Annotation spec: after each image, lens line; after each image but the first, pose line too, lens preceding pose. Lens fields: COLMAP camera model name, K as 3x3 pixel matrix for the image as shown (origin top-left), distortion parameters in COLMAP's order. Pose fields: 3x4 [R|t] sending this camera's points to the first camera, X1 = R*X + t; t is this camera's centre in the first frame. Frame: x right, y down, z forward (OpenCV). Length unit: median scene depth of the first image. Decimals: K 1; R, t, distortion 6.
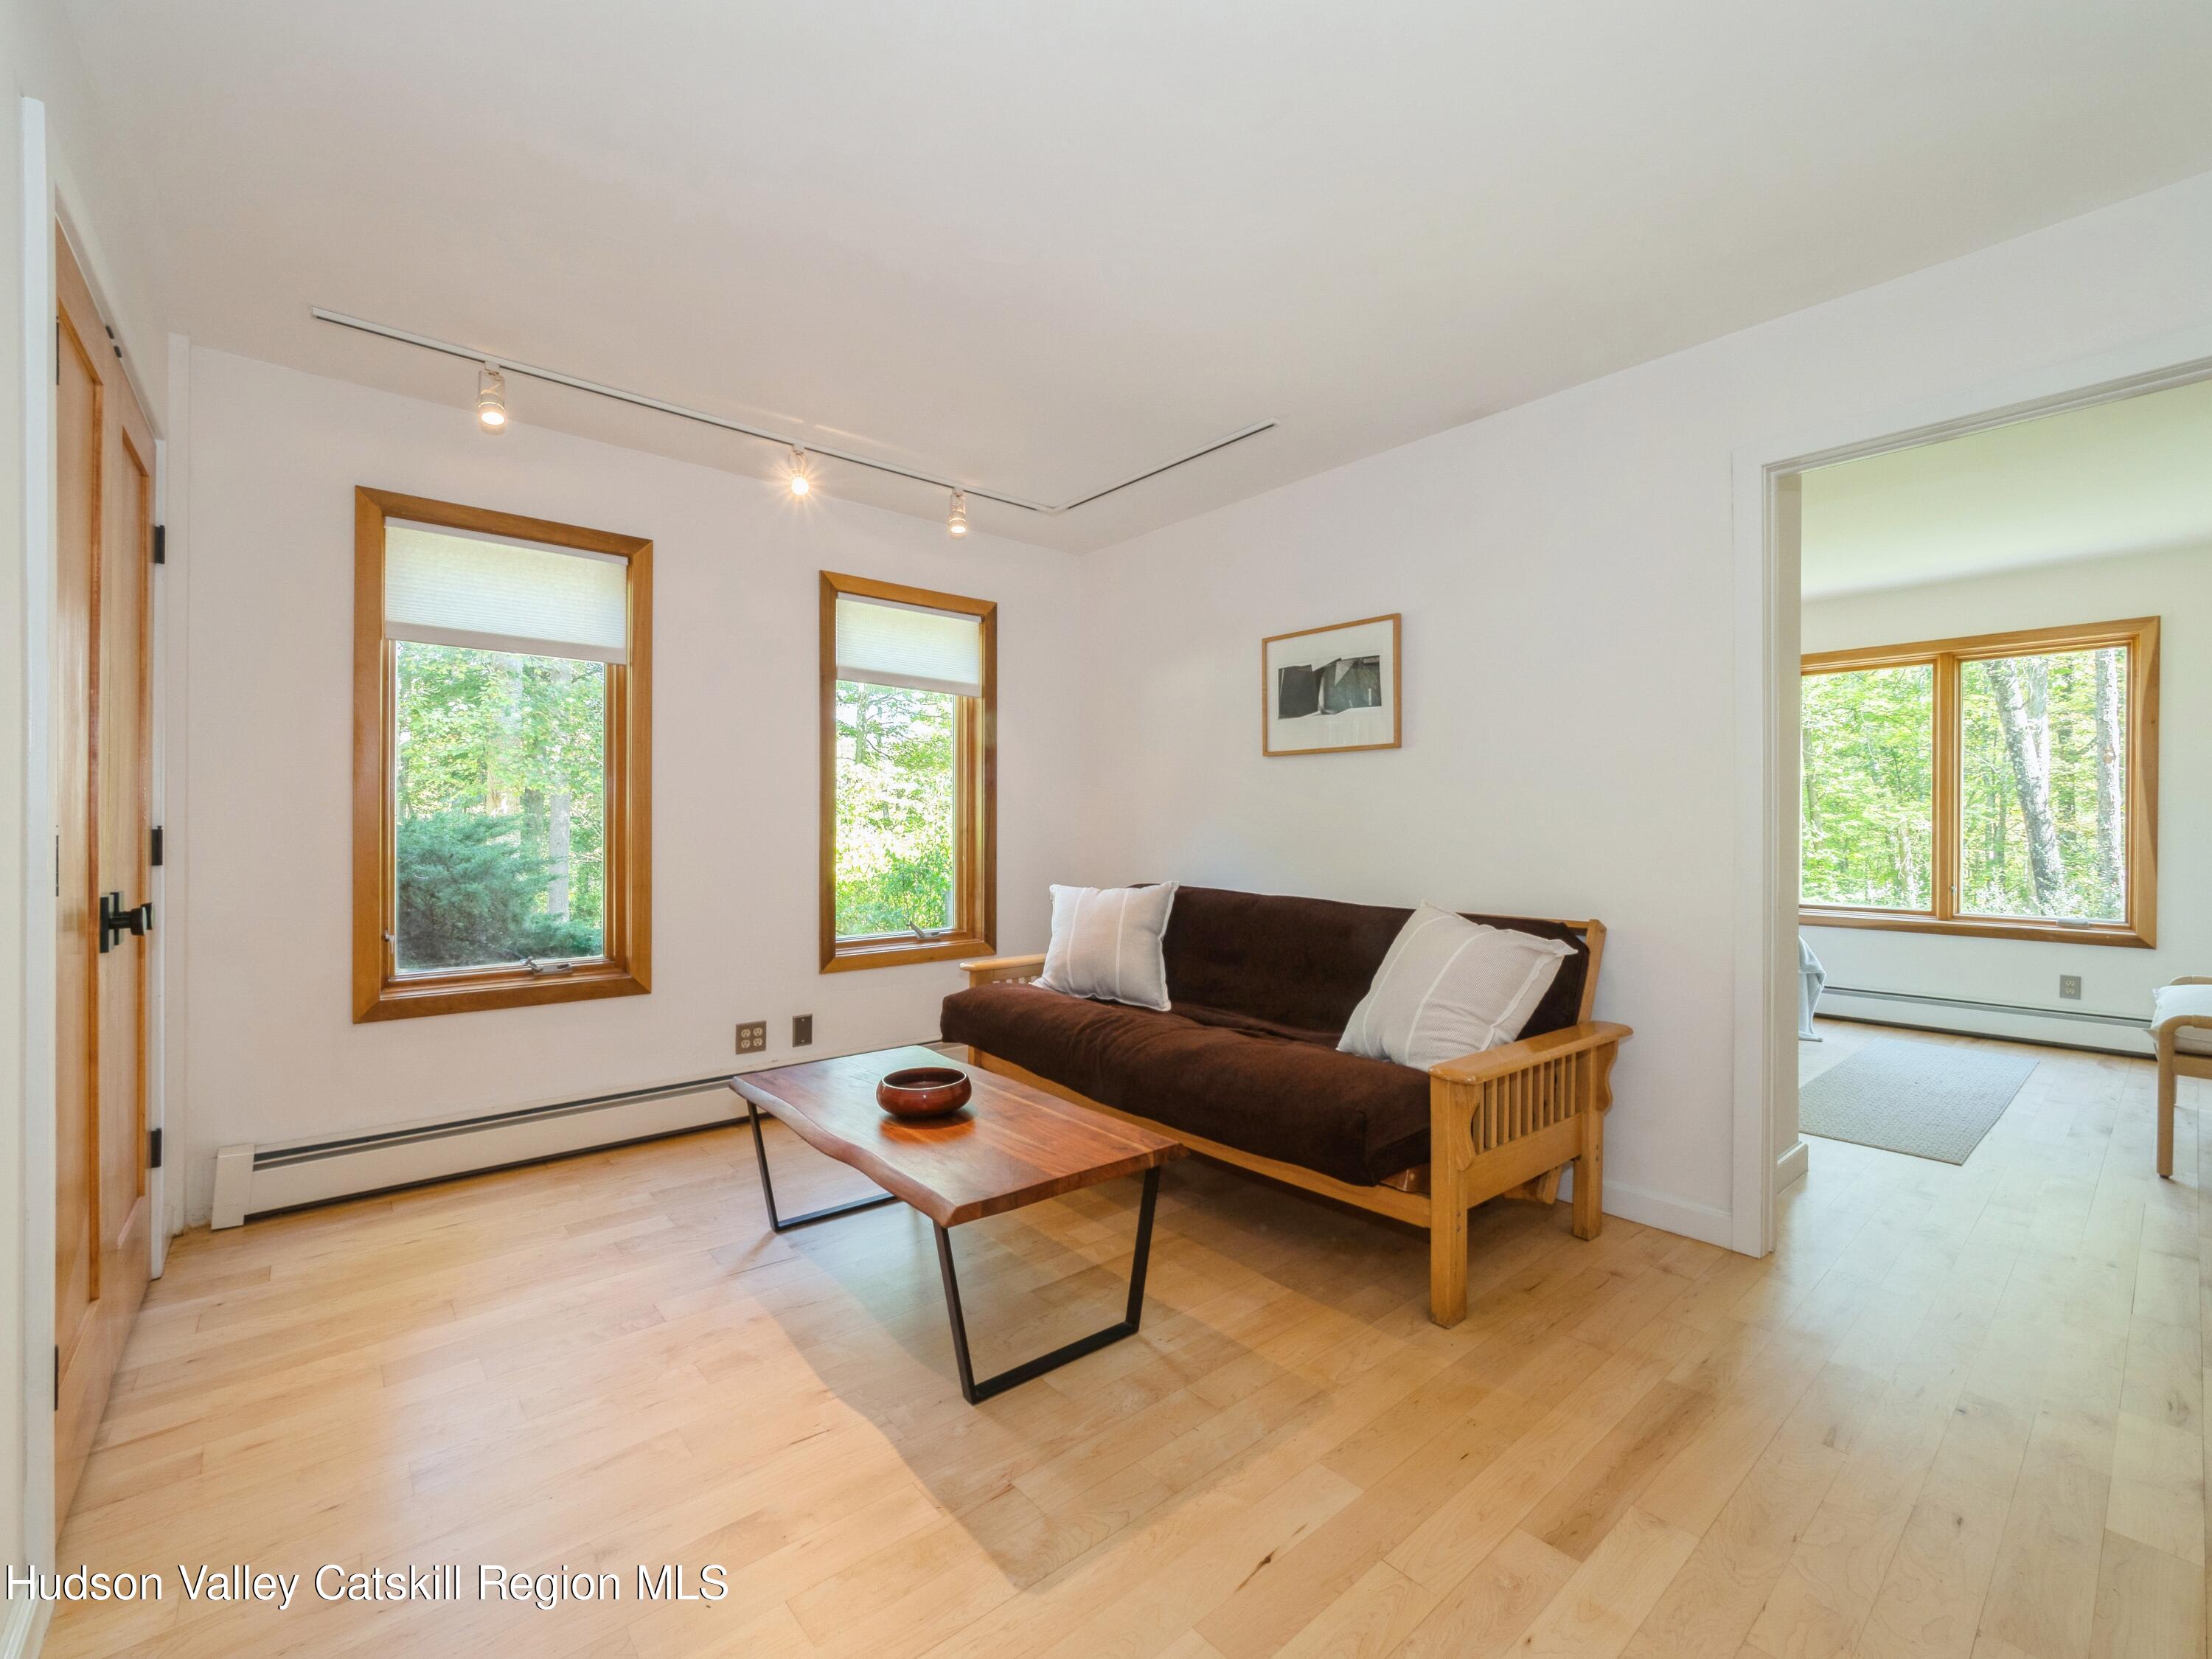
lens RADIAL K [[924.9, 0, 1106.0], [0, 924.9, 829.5], [0, 0, 1]] dist [-0.000437, 0.000104]
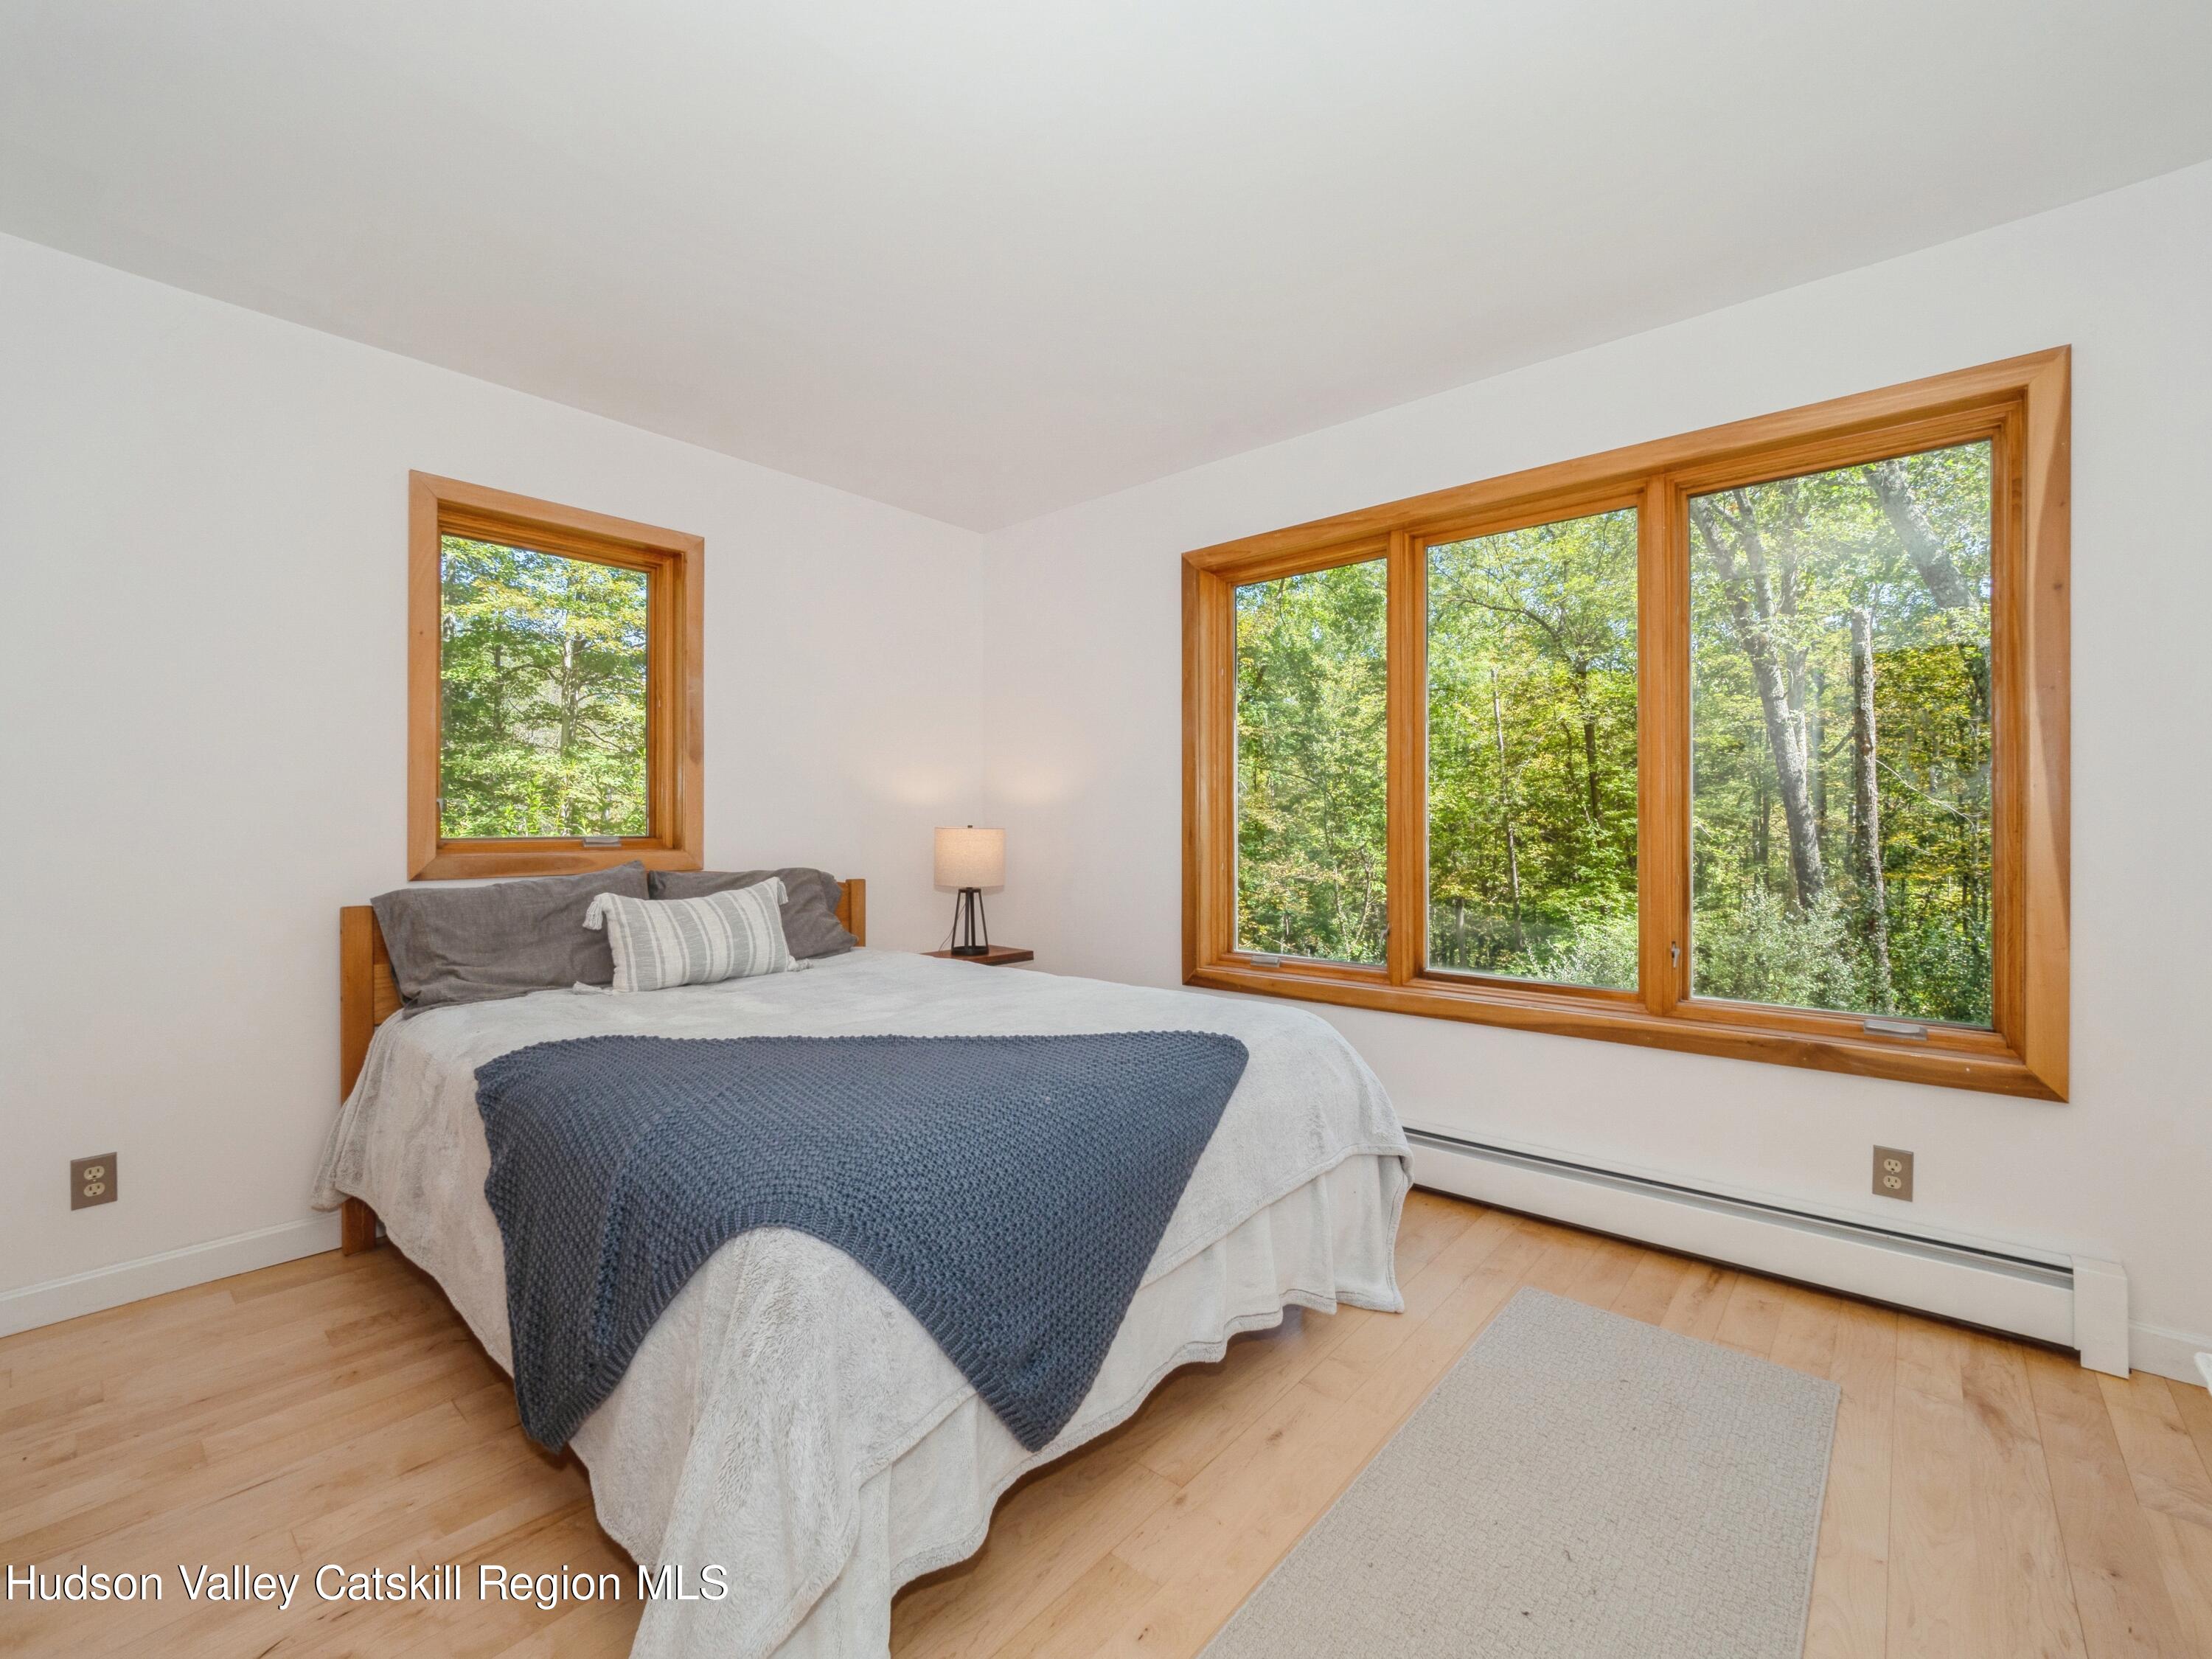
lens RADIAL K [[895.6, 0, 1106.0], [0, 895.6, 829.5], [0, 0, 1]] dist [0.000181, -0.006030]
pose [[0.991181, -0.006288, 0.132366, 0.161551], [0.006394, 0.999979, -0.000376, -0.000901], [-0.132361, 0.001219, 0.991201, 0.165548]]
